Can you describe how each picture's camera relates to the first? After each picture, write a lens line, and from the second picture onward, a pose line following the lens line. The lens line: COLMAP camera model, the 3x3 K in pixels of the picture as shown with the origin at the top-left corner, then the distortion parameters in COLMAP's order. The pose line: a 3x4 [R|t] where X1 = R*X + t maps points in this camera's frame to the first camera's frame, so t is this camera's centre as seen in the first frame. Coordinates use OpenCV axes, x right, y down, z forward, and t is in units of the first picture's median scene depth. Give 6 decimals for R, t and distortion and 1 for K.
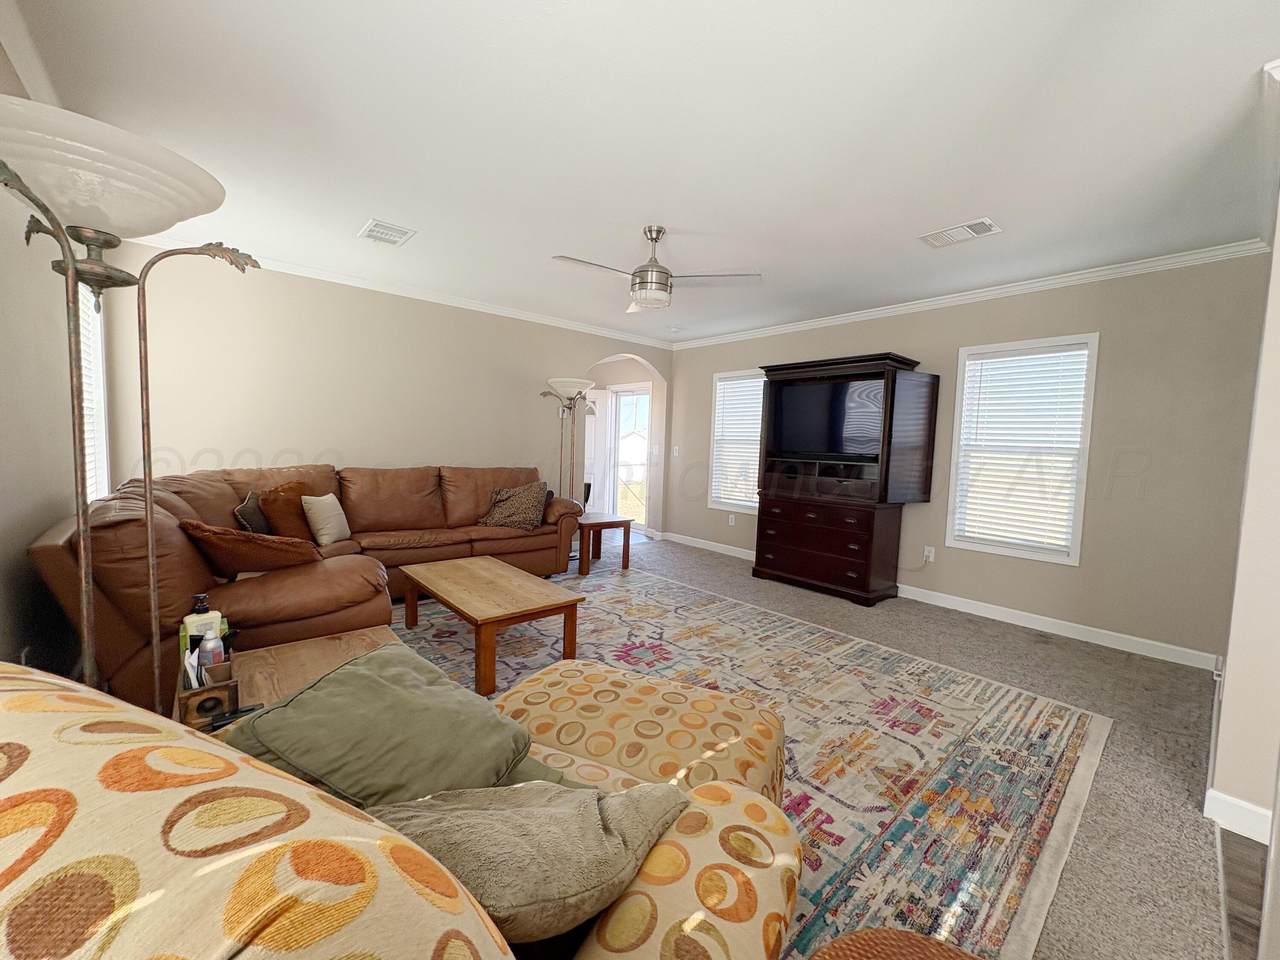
lens RADIAL K [[510.6, 0, 641.6], [0, 510.6, 481.1], [0, 0, 1]] dist [0.001320, -0.000022]
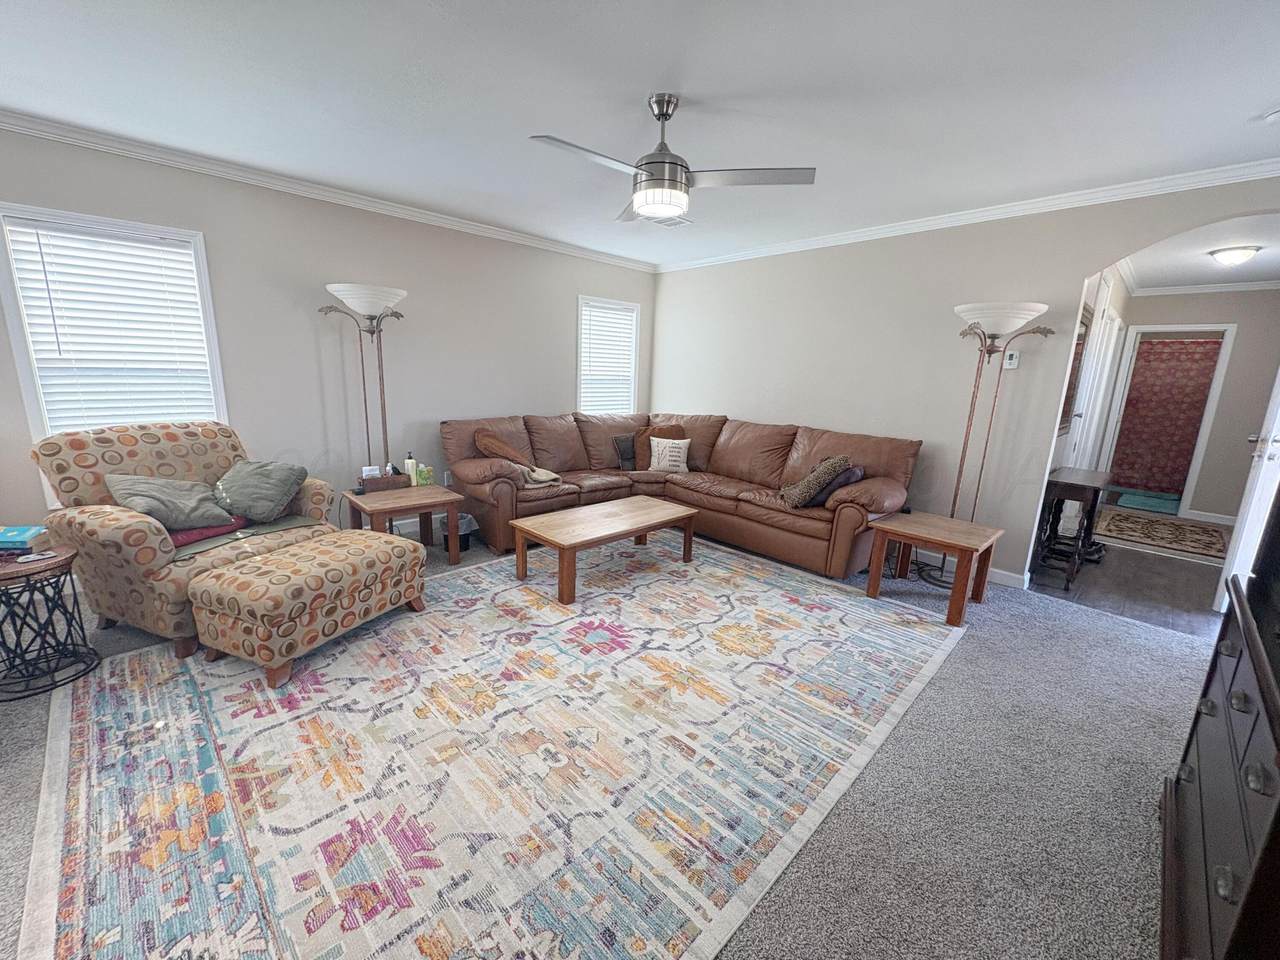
lens RADIAL K [[510.6, 0, 641.6], [0, 510.6, 481.1], [0, 0, 1]] dist [0.001320, -0.000022]
pose [[0.060411, 0.174339, -0.982831, 0.975158], [-0.106852, 0.980101, 0.167287, -0.100564], [0.992438, 0.094911, 0.077837, 1.141271]]
